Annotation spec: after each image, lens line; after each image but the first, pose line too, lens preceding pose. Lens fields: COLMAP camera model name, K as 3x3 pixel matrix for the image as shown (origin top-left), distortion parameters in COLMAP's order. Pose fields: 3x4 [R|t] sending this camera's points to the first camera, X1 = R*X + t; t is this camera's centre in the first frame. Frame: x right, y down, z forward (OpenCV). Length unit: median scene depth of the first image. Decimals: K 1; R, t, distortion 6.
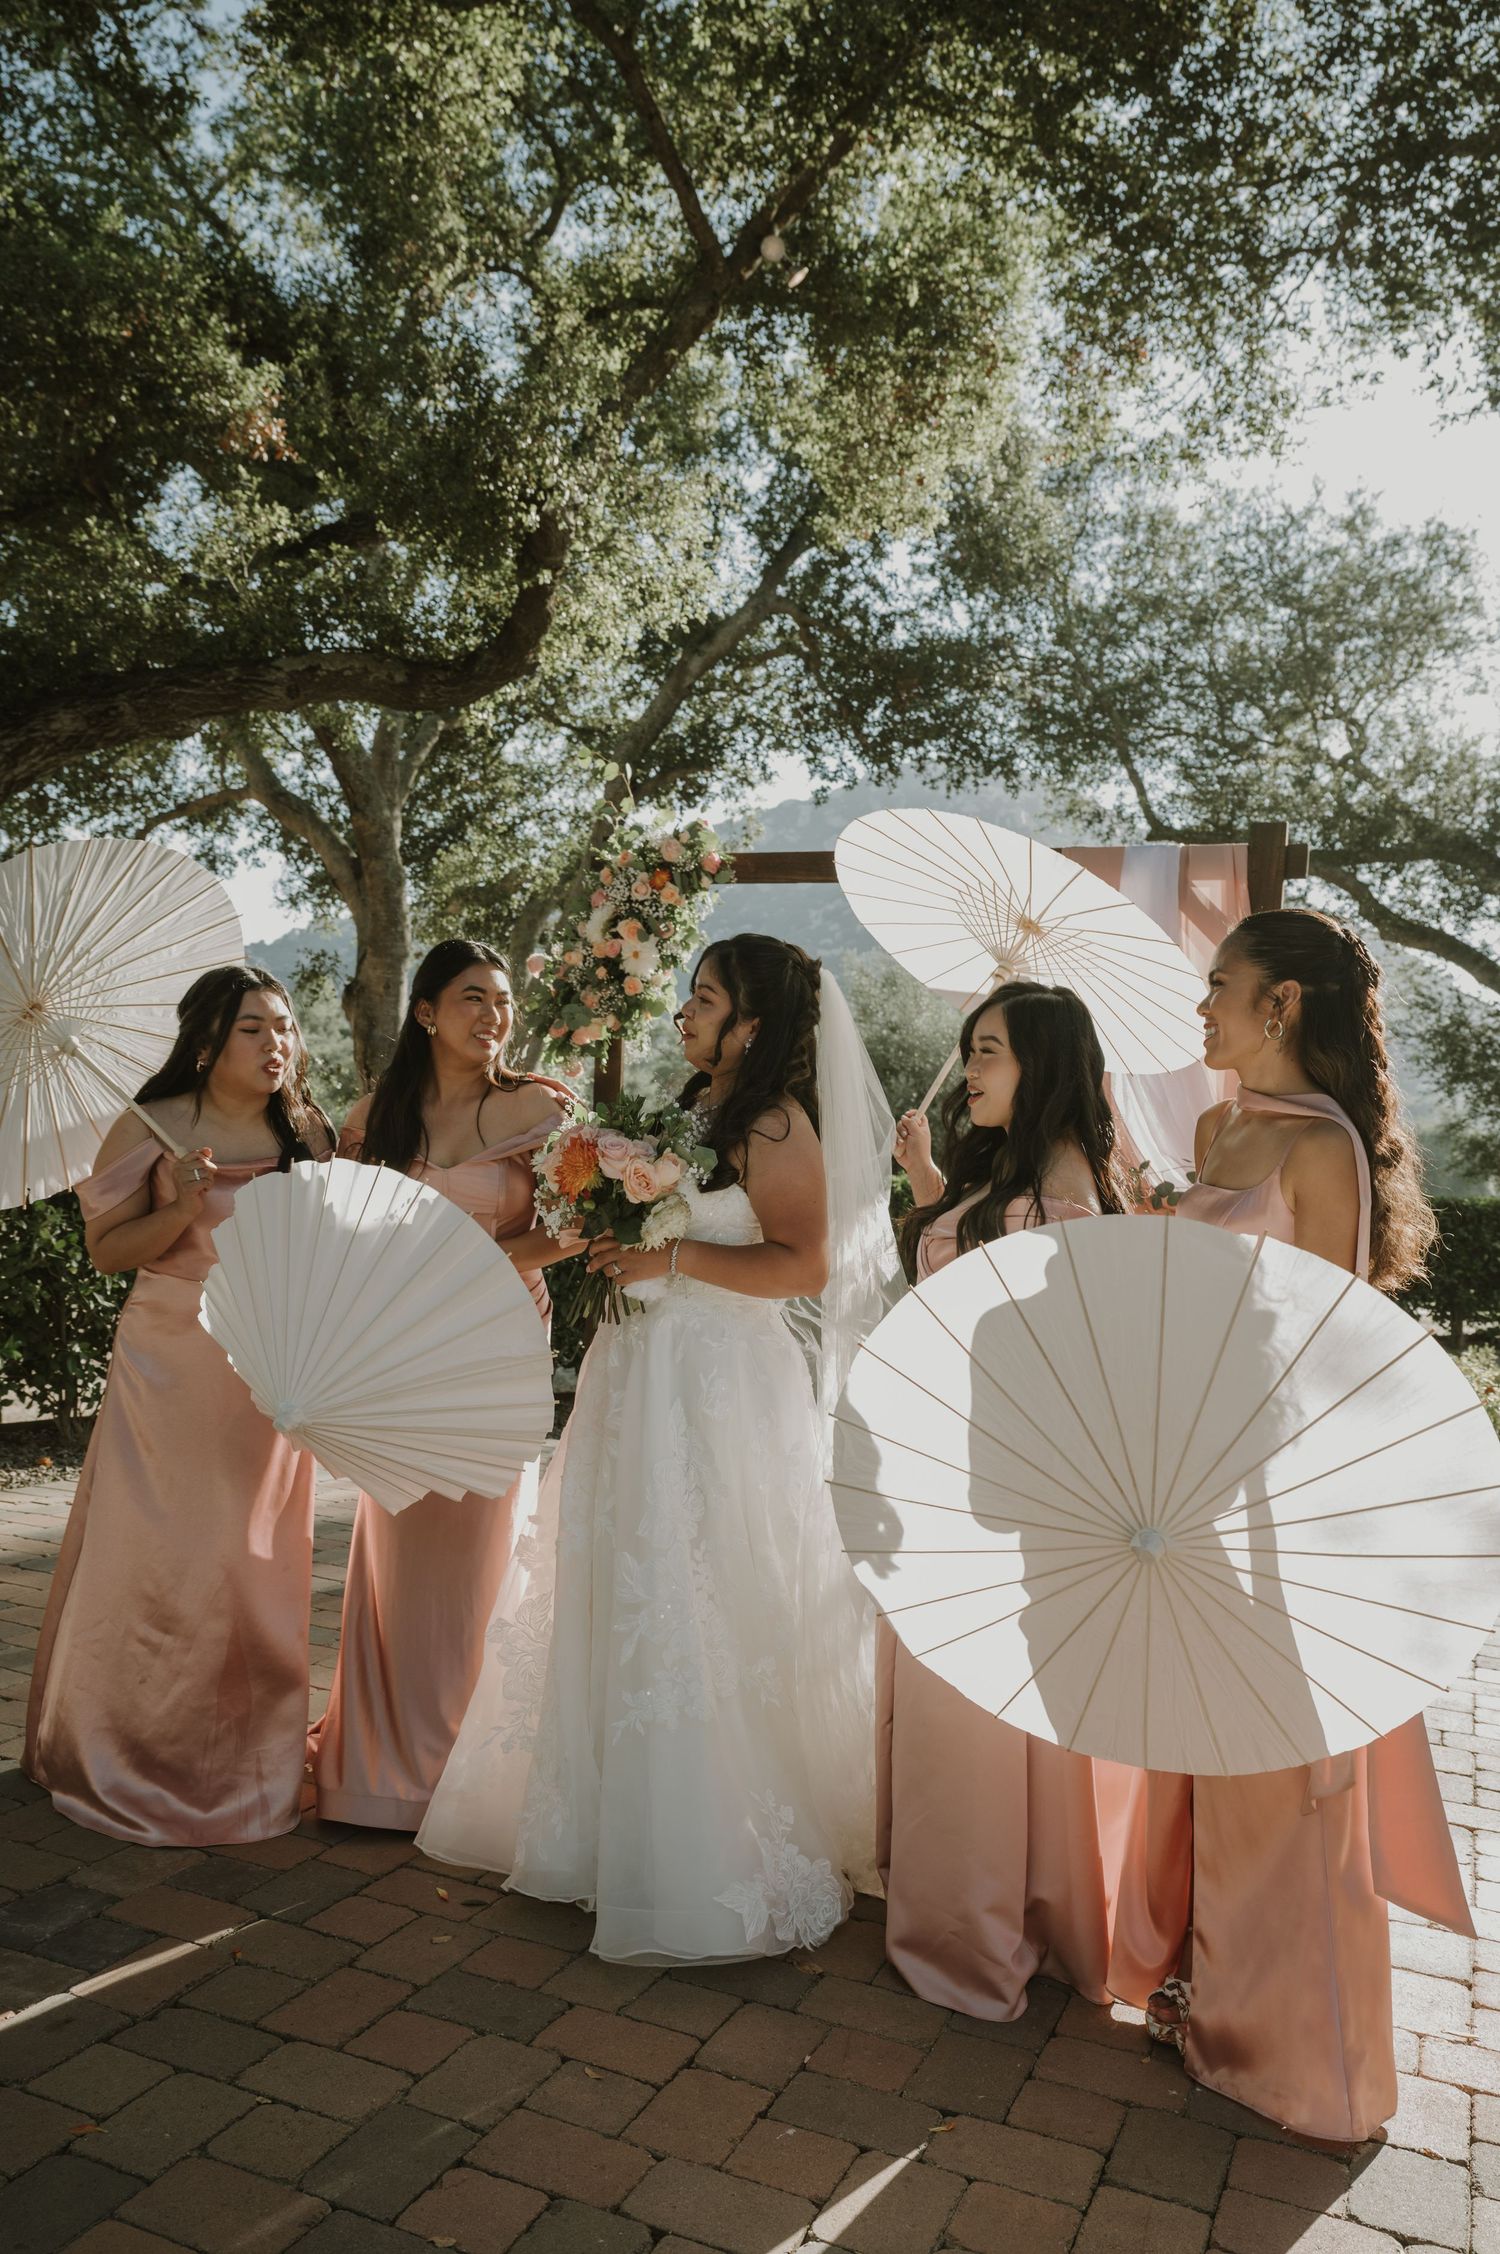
lens RADIAL K [[1713.2, 0, 743.1], [0, 1713.2, 1117.3], [0, 0, 1]] dist [-0.003236, 0.005961]
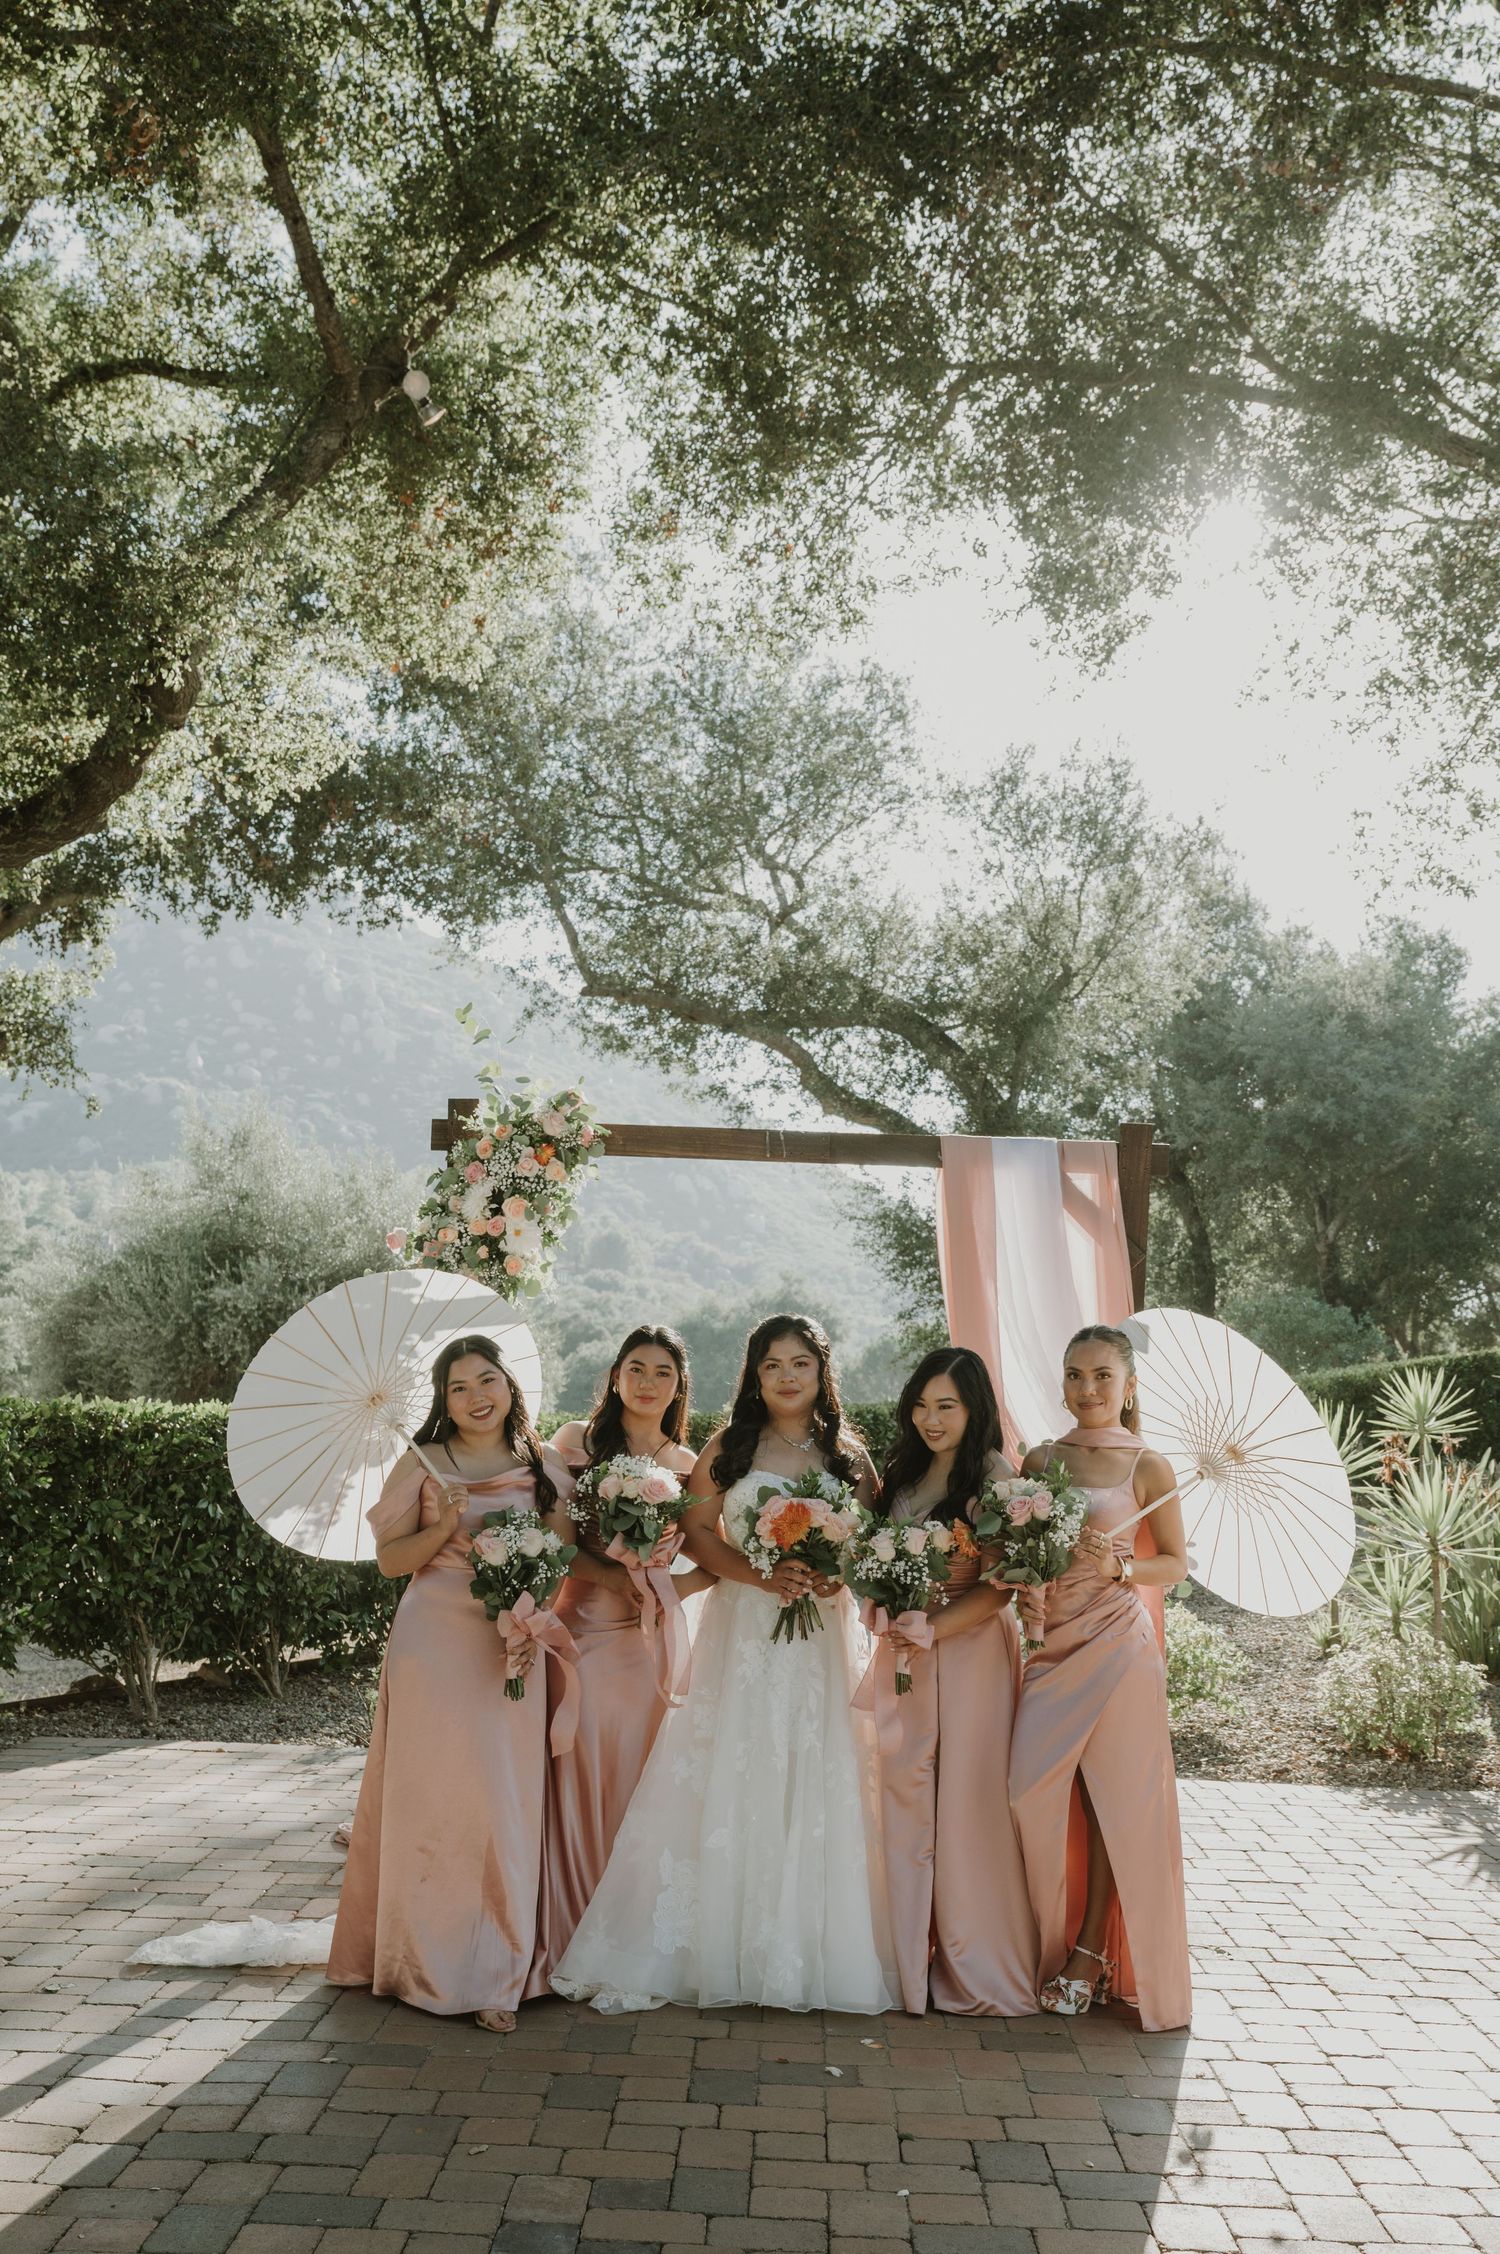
lens RADIAL K [[2090.7, 0, 755.8], [0, 2090.7, 1321.7], [0, 0, 1]] dist [-0.008487, -0.000174]
pose [[0.925476, -0.016181, 0.378461, -0.106846], [0.008430, 0.999720, 0.022128, -0.019718], [-0.378713, -0.017289, 0.925353, -0.035058]]
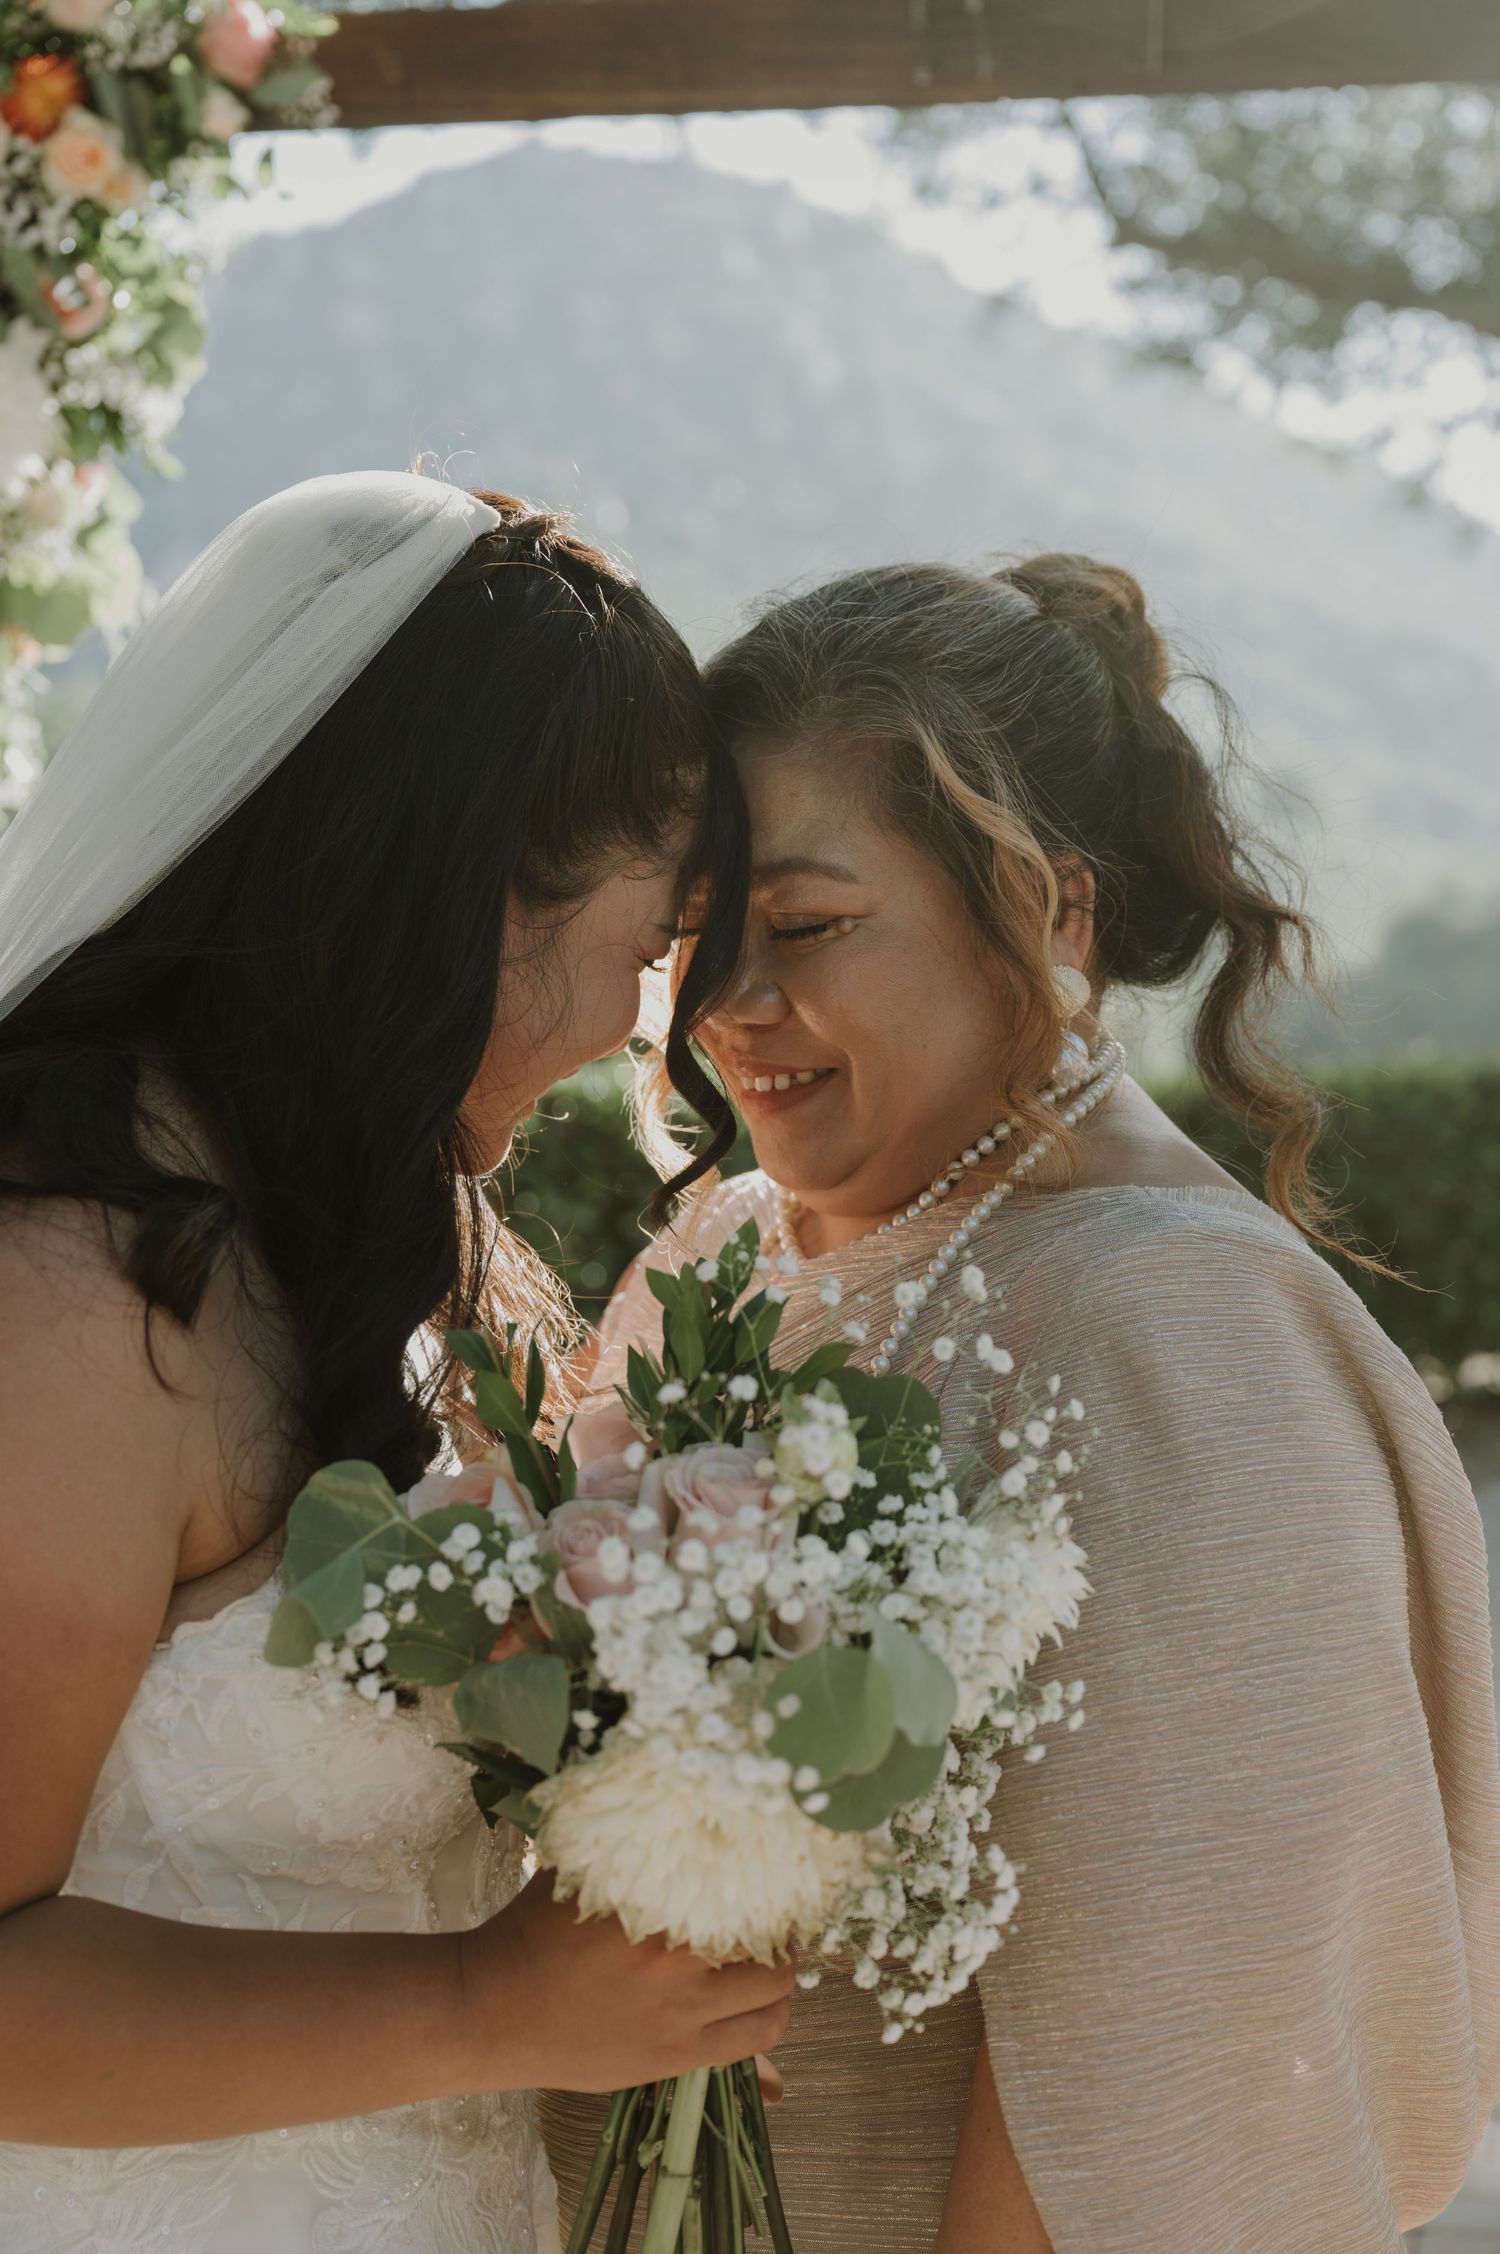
lens RADIAL K [[3384.8, 0, 750.0], [0, 3384.8, 1127.0], [0, 0, 1]] dist [-0.016546, -0.010718]
pose [[0.986758, -0.051996, 0.153643, -0.008267], [0.040261, 0.996099, 0.078525, -0.006453], [-0.157126, -0.071299, 0.985001, 0.135275]]
